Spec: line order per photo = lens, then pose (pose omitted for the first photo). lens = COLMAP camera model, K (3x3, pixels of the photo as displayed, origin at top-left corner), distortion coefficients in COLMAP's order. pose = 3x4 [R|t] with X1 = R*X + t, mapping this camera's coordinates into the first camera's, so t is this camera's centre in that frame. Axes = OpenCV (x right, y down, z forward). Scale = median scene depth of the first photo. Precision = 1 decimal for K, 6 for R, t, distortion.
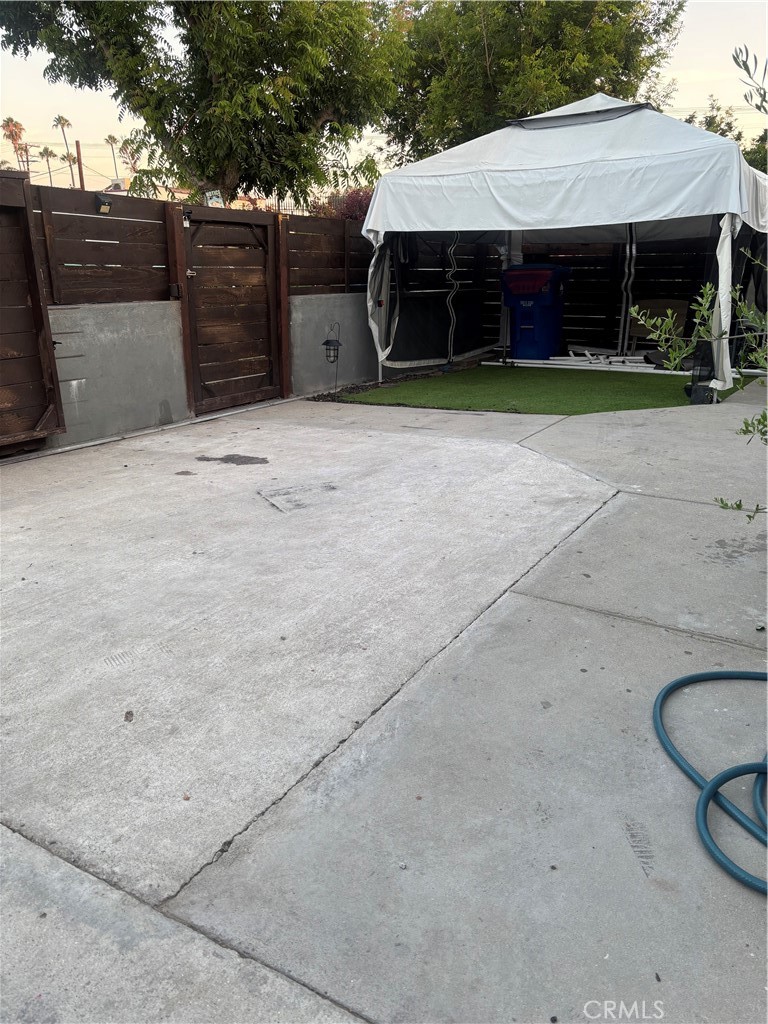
lens RADIAL K [[783.9, 0, 382.4], [0, 783.9, 509.9], [0, 0, 1]] dist [0.040386, -0.006410]
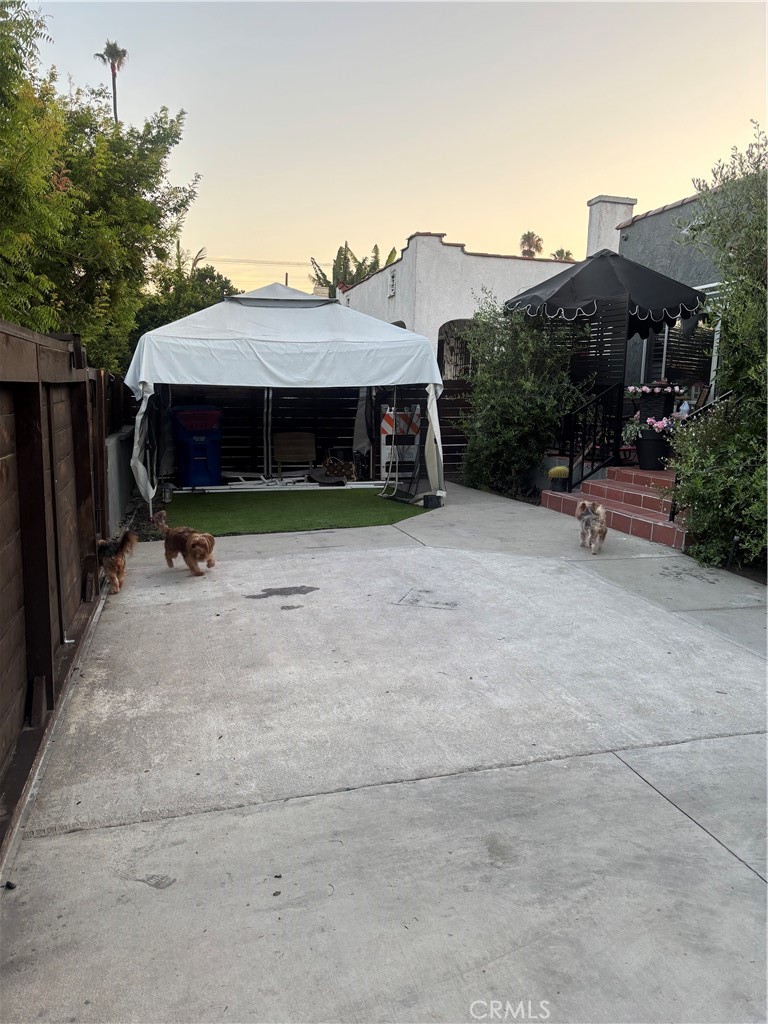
lens RADIAL K [[783.9, 0, 382.4], [0, 783.9, 513.6], [0, 0, 1]] dist [0.040386, -0.006410]
pose [[0.697598, -0.103431, 0.708985, -0.661188], [0.196419, 0.979224, -0.050409, -0.066737], [-0.689040, 0.174423, 0.703420, 0.048620]]
